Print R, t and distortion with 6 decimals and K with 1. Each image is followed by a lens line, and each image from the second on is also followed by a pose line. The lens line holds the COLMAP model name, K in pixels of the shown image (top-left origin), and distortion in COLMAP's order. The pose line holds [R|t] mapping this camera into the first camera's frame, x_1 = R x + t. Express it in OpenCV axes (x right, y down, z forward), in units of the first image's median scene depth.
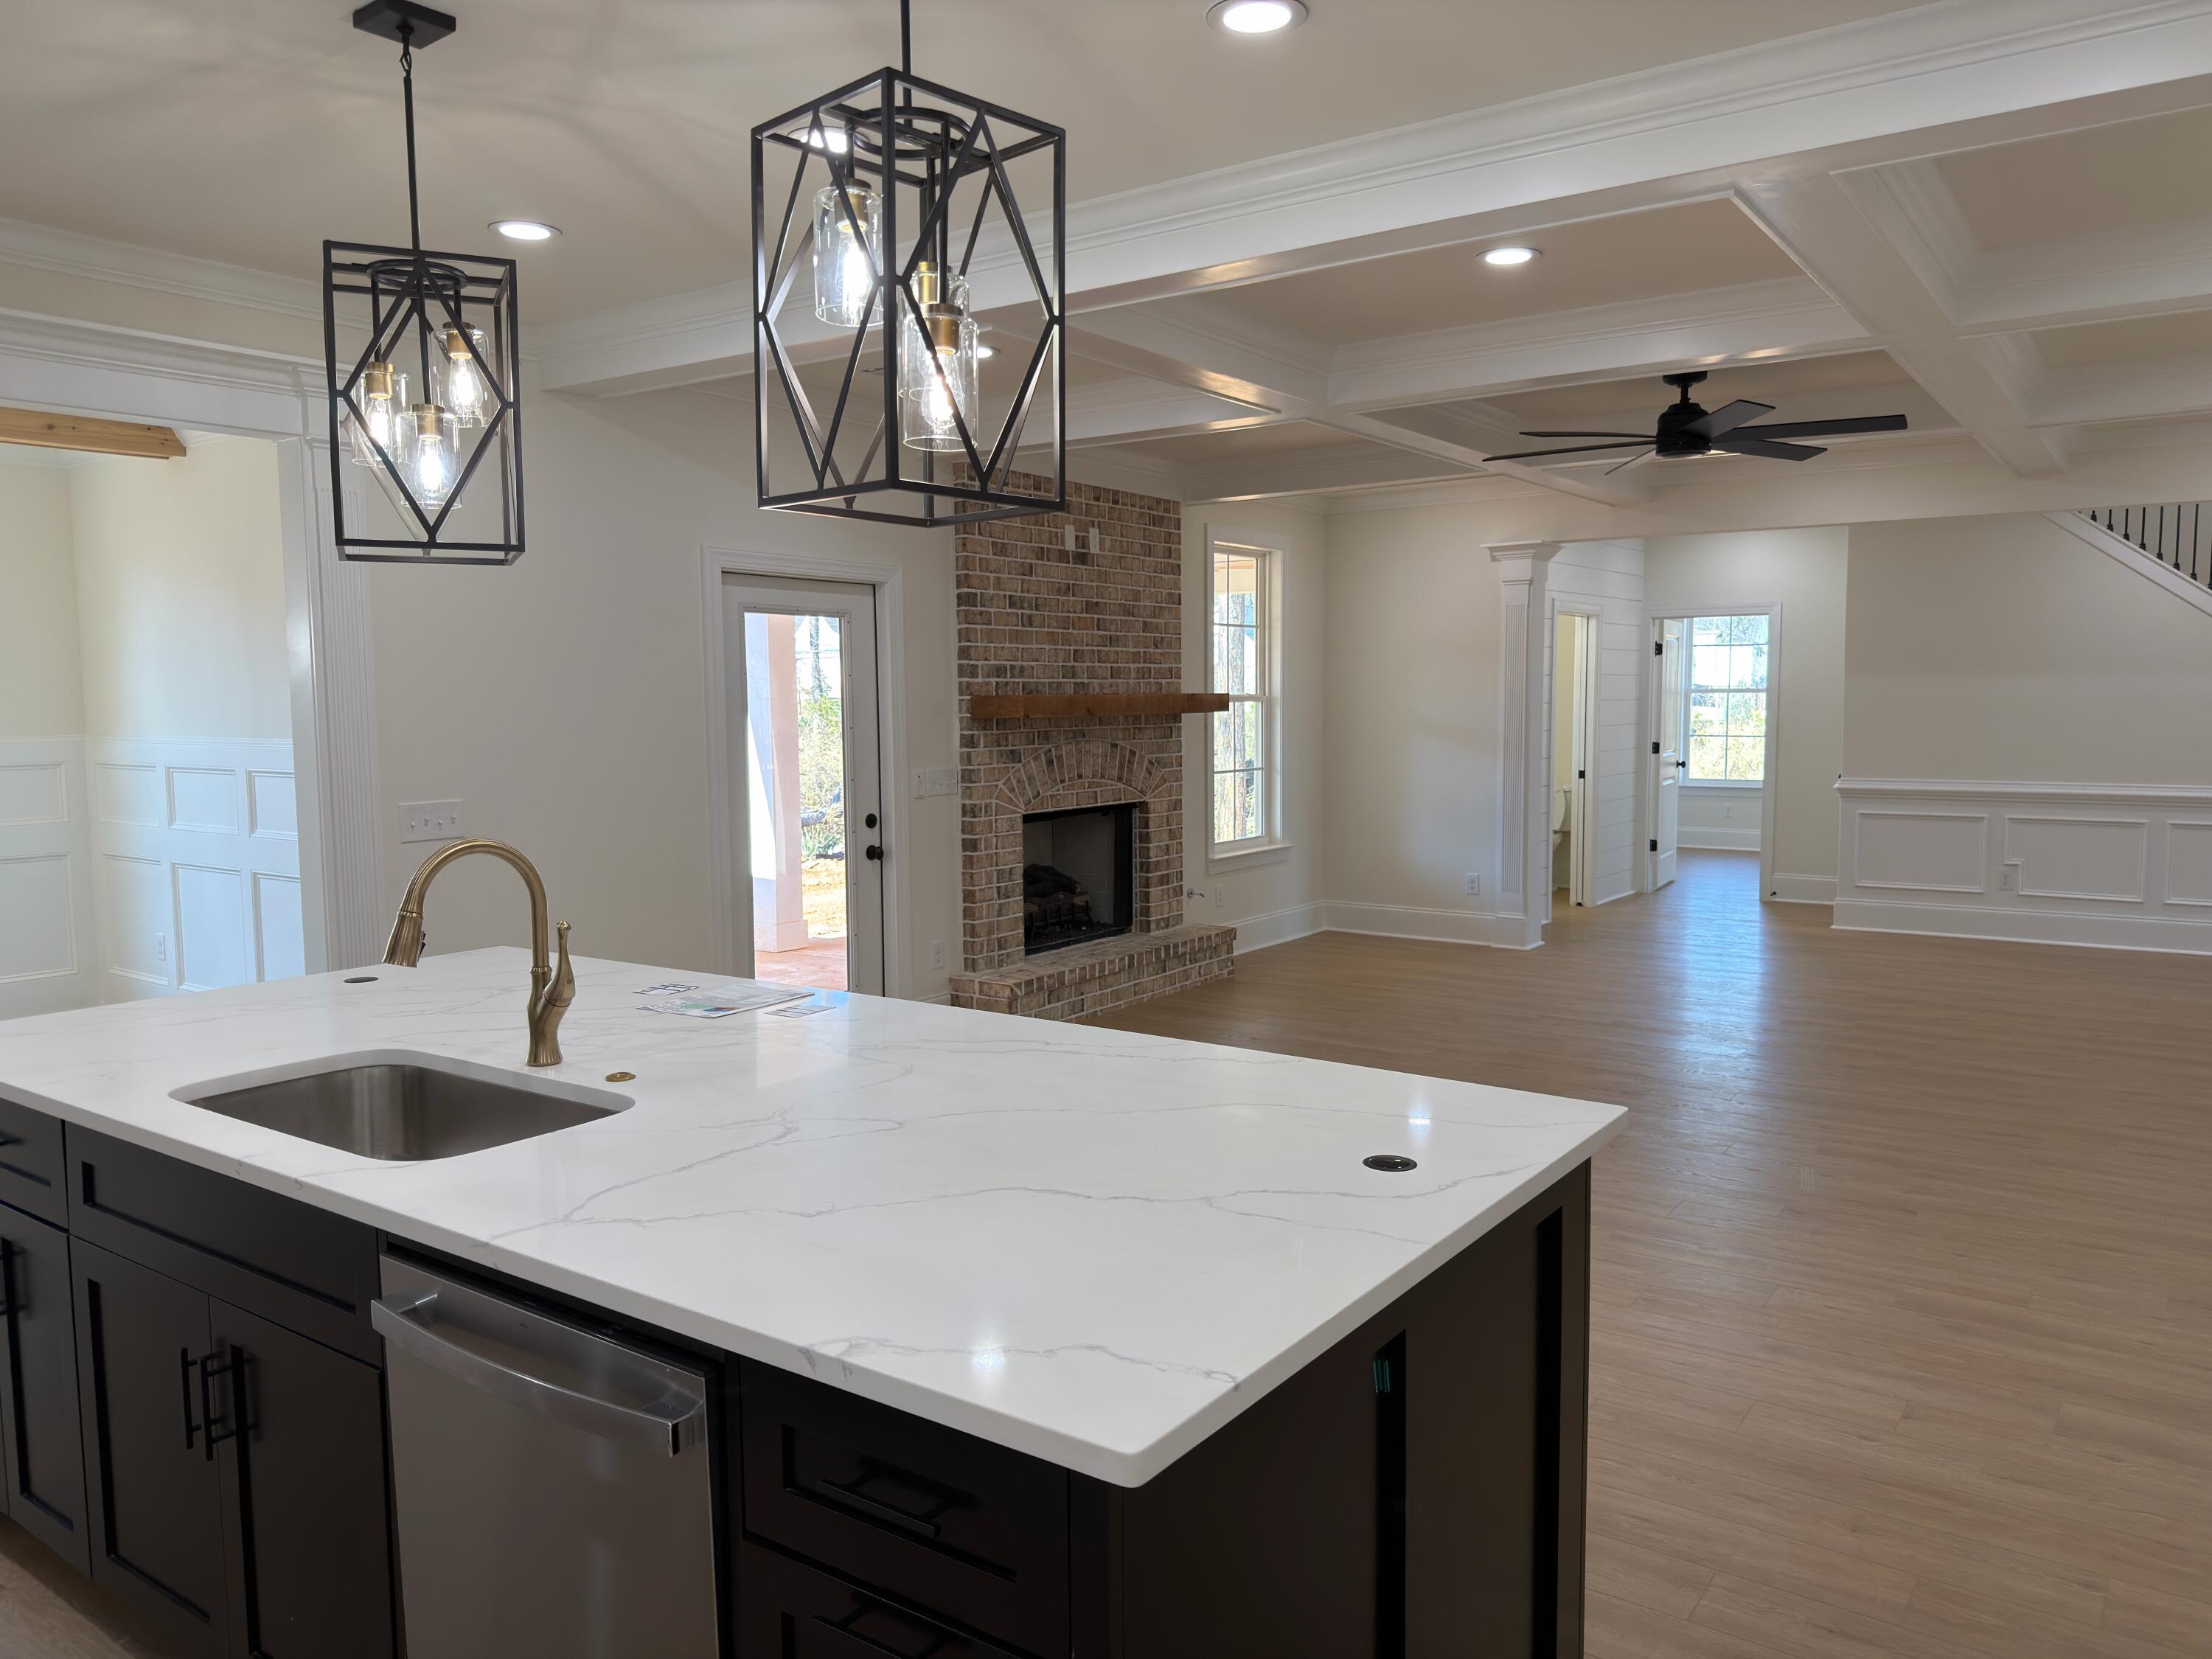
lens RADIAL K [[1575.9, 0, 1110.1], [0, 1575.9, 835.2], [0, 0, 1]] dist [0.059345, -0.050185]
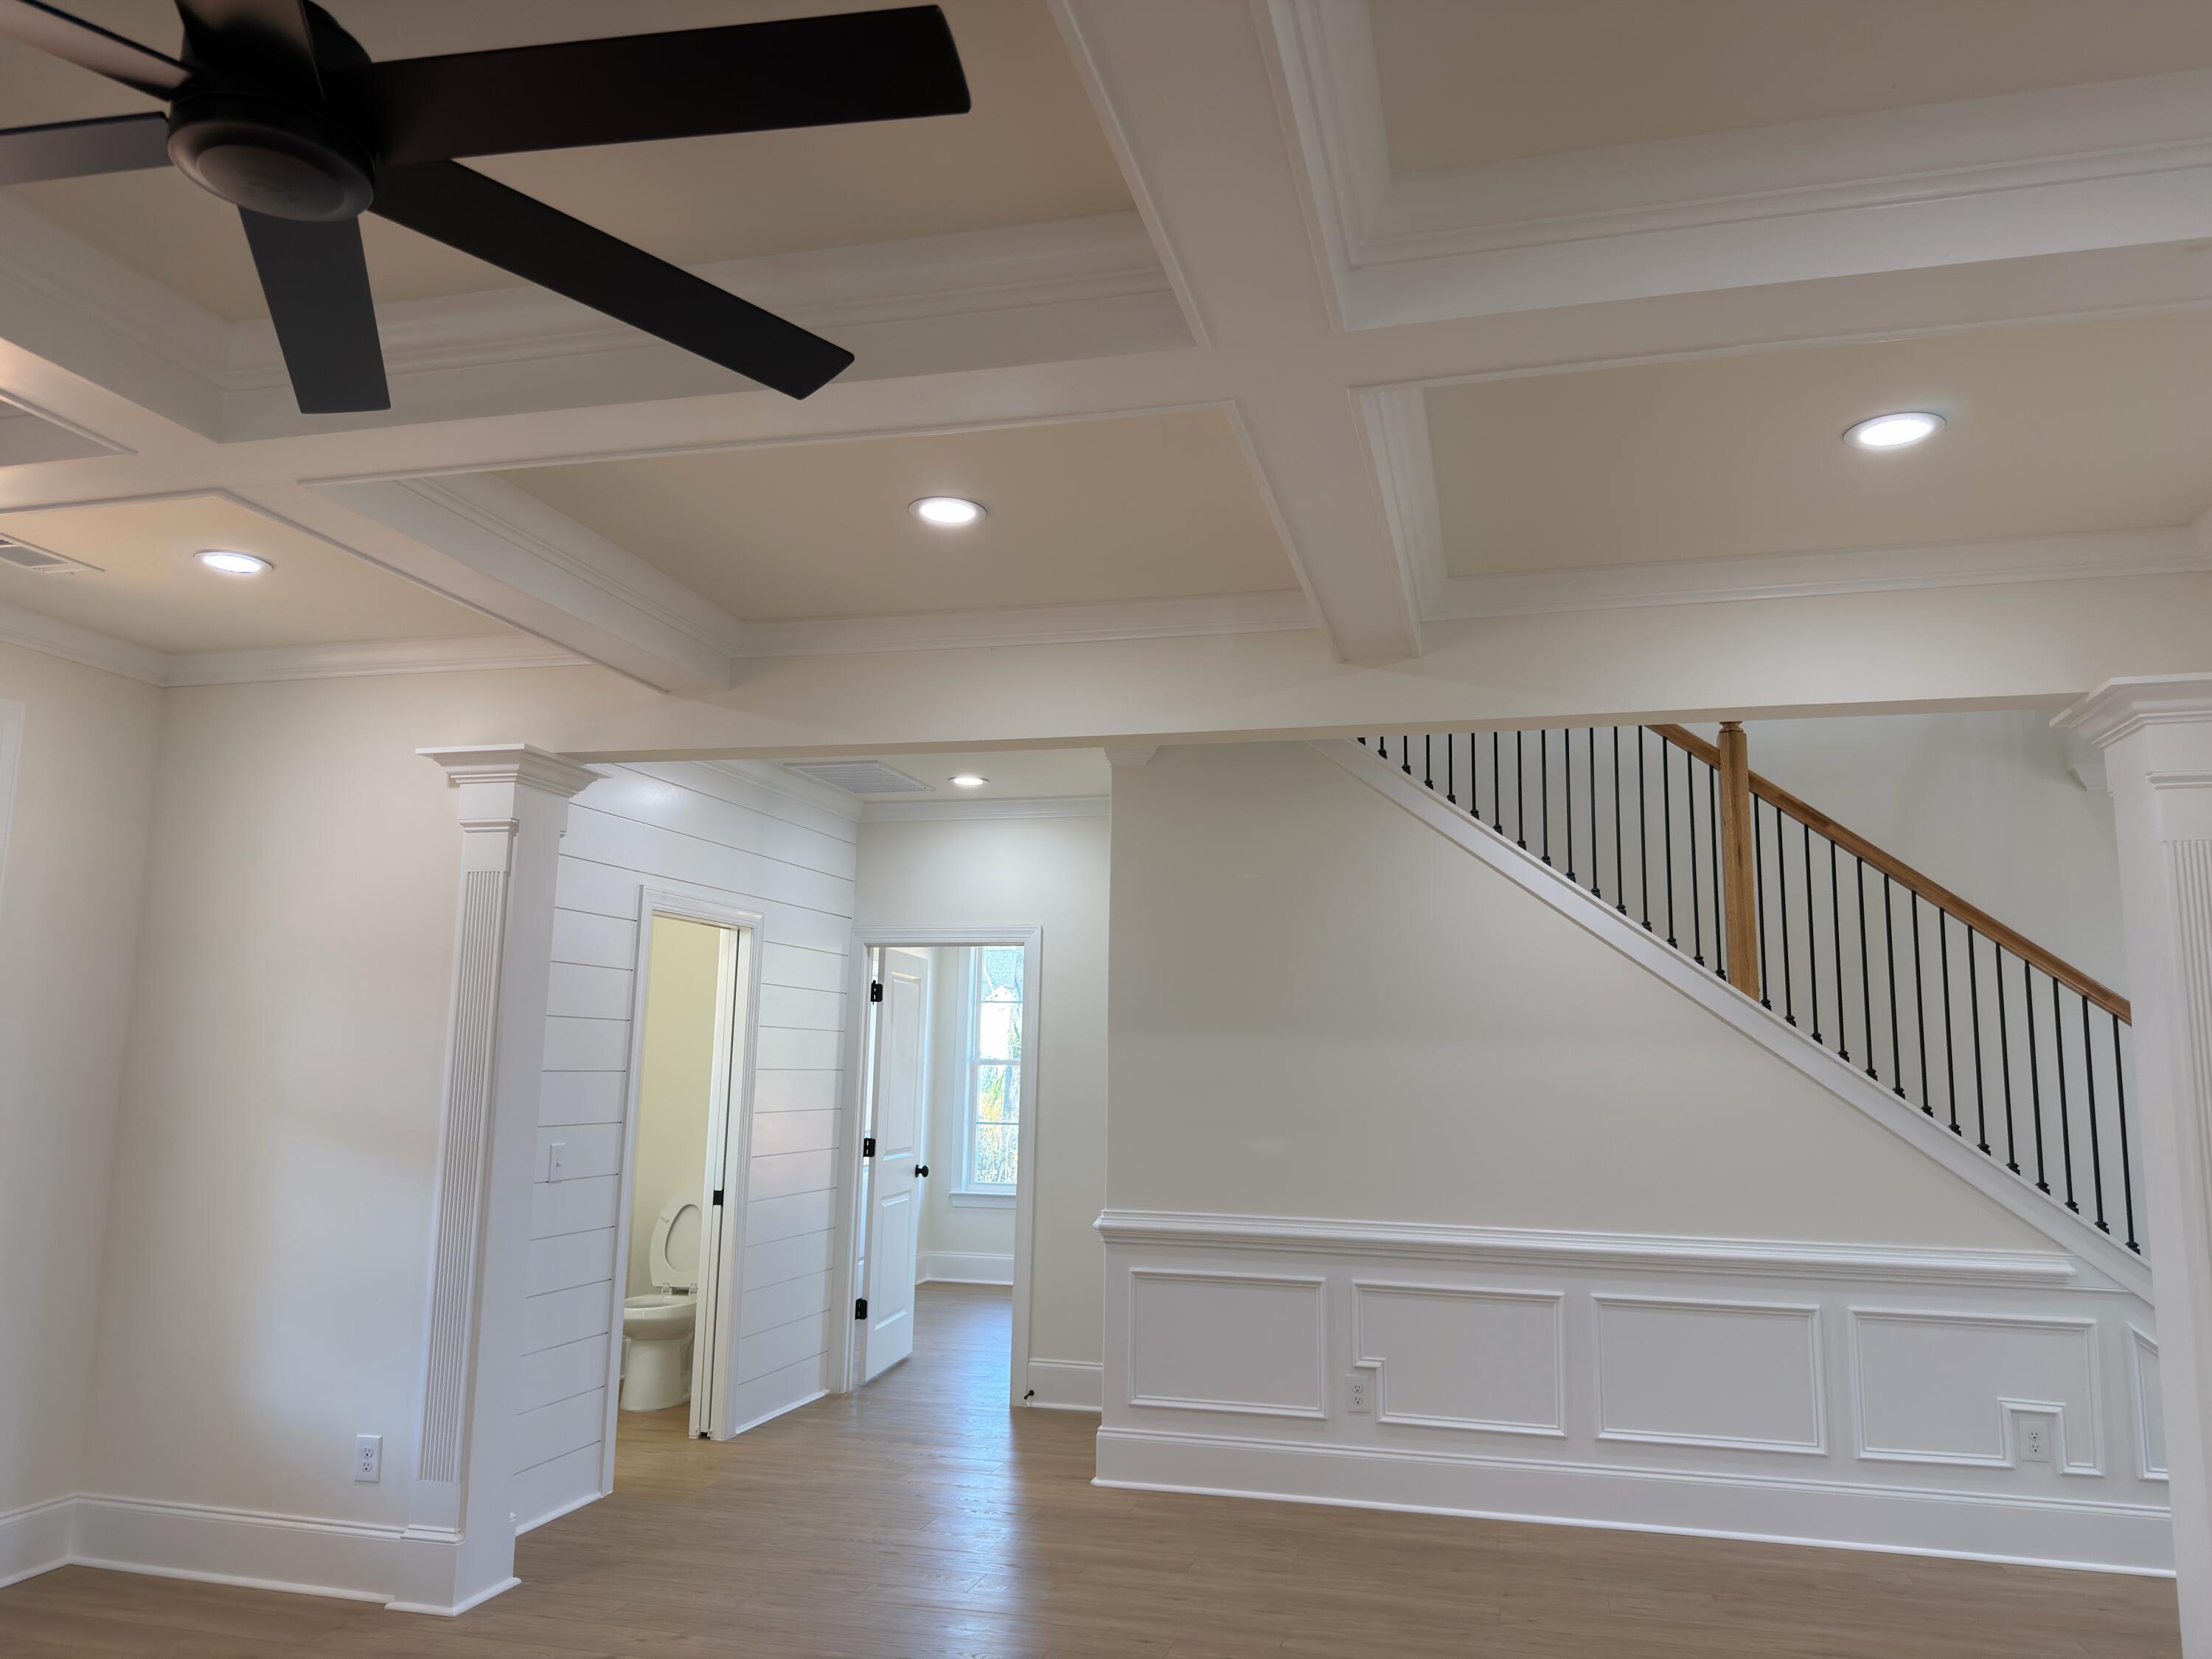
lens RADIAL K [[1575.9, 0, 1110.6], [0, 1575.9, 831.3], [0, 0, 1]] dist [0.059345, -0.050185]
pose [[0.936487, 0.070882, 0.343465, 0.224746], [0.012522, 0.971979, -0.234733, -0.030664], [-0.350479, 0.224126, 0.909358, 0.391974]]
